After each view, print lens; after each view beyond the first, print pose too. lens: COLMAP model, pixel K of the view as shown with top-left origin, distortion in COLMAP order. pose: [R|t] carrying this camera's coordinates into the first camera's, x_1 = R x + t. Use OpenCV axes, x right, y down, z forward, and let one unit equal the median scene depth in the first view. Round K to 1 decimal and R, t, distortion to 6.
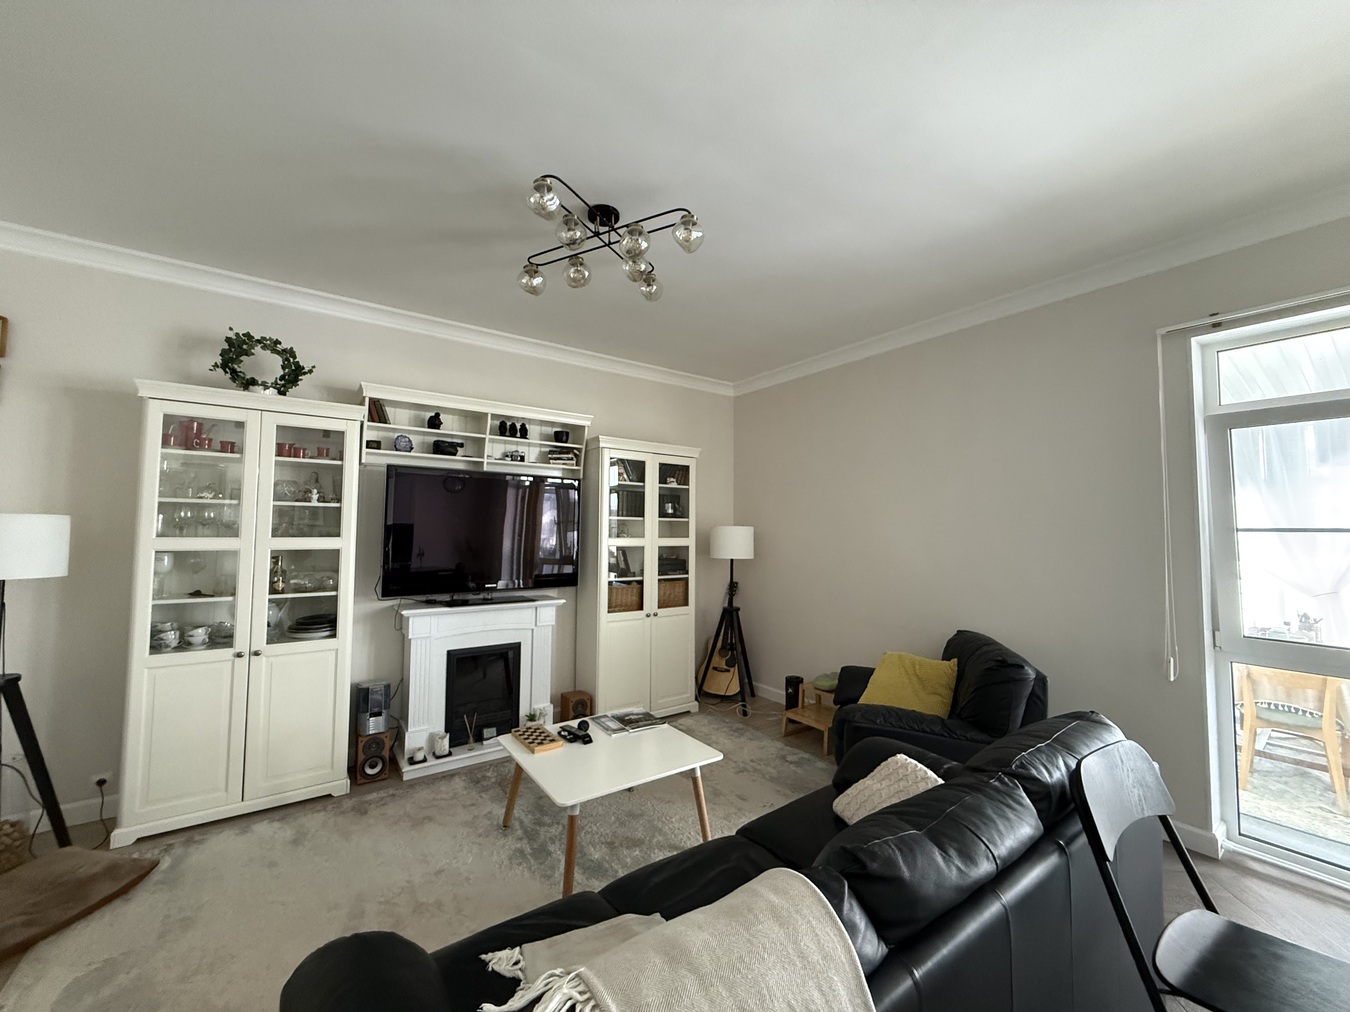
lens RADIAL K [[542.2, 0, 673.0], [0, 542.2, 504.3], [0, 0, 1]] dist [-0.000525, -0.000178]
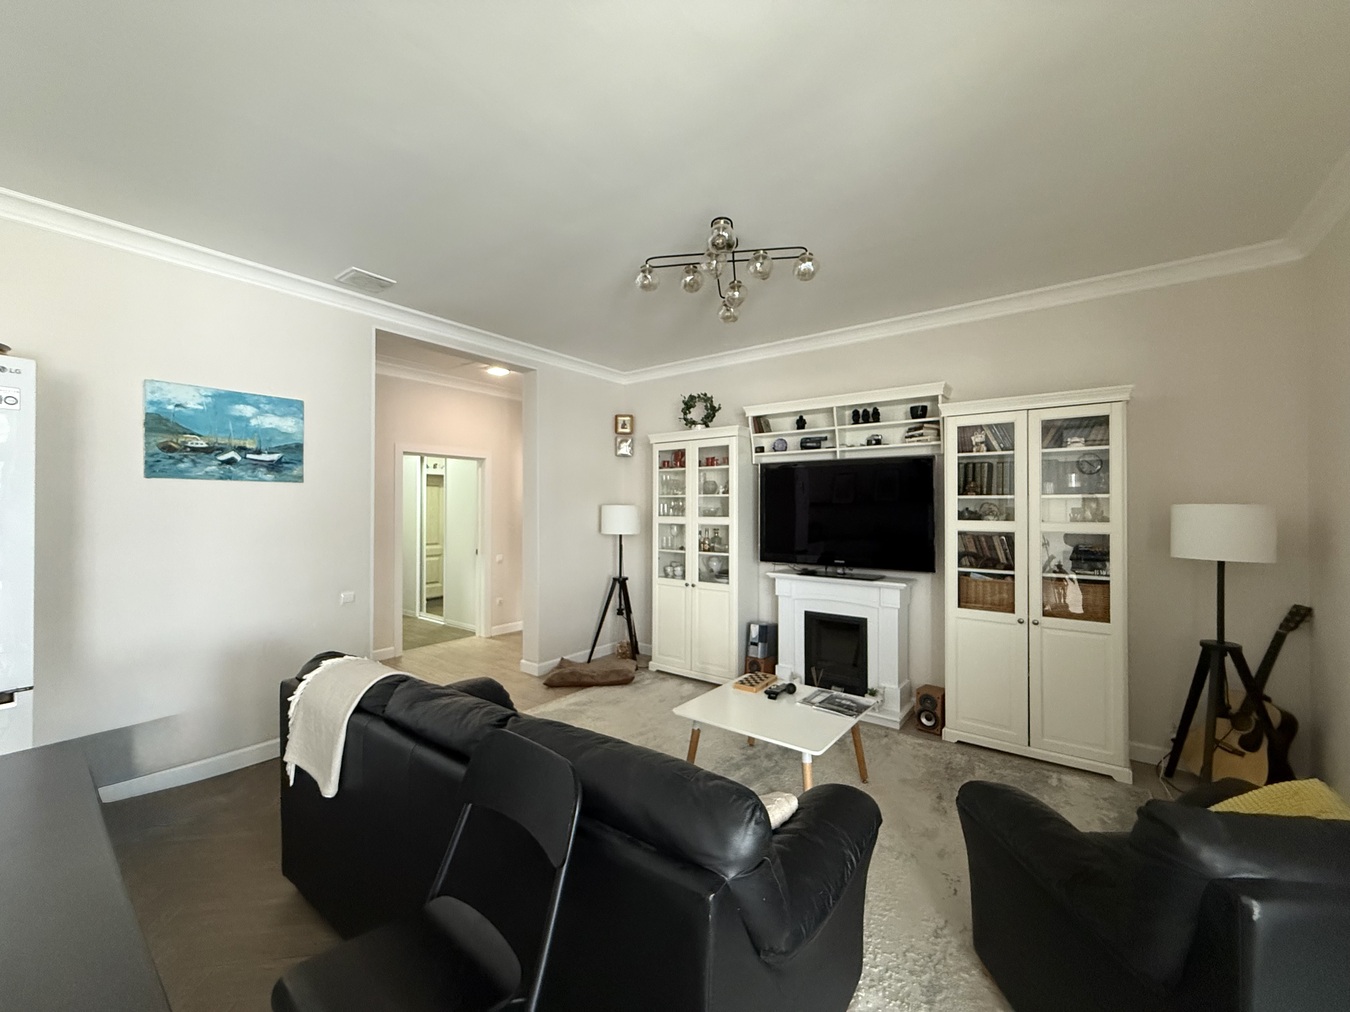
lens RADIAL K [[542.2, 0, 673.0], [0, 542.2, 504.3], [0, 0, 1]] dist [-0.000525, -0.000178]
pose [[0.293626, -0.016568, -0.955777, 0.643221], [0.047886, 0.998849, -0.002604, 0.019239], [0.954720, -0.045004, 0.294082, 0.357374]]
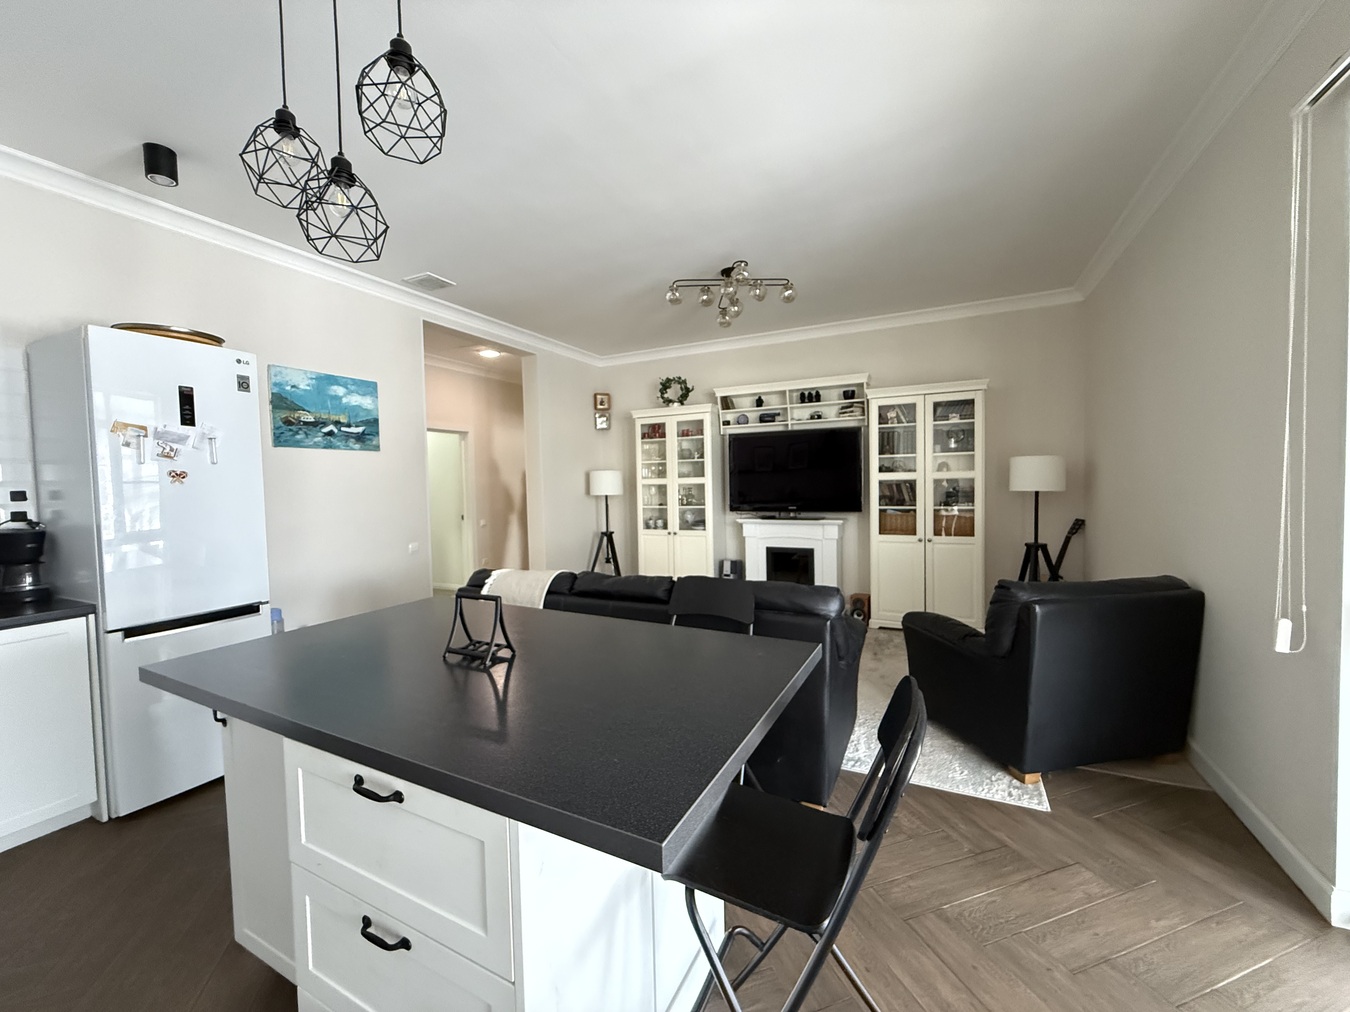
lens RADIAL K [[542.2, 0, 673.0], [0, 542.2, 504.3], [0, 0, 1]] dist [-0.000525, -0.000178]
pose [[0.465069, 0.015652, -0.885136, 0.835561], [0.068932, 0.996168, 0.053833, 0.039379], [0.882587, -0.086051, 0.462208, 0.031651]]
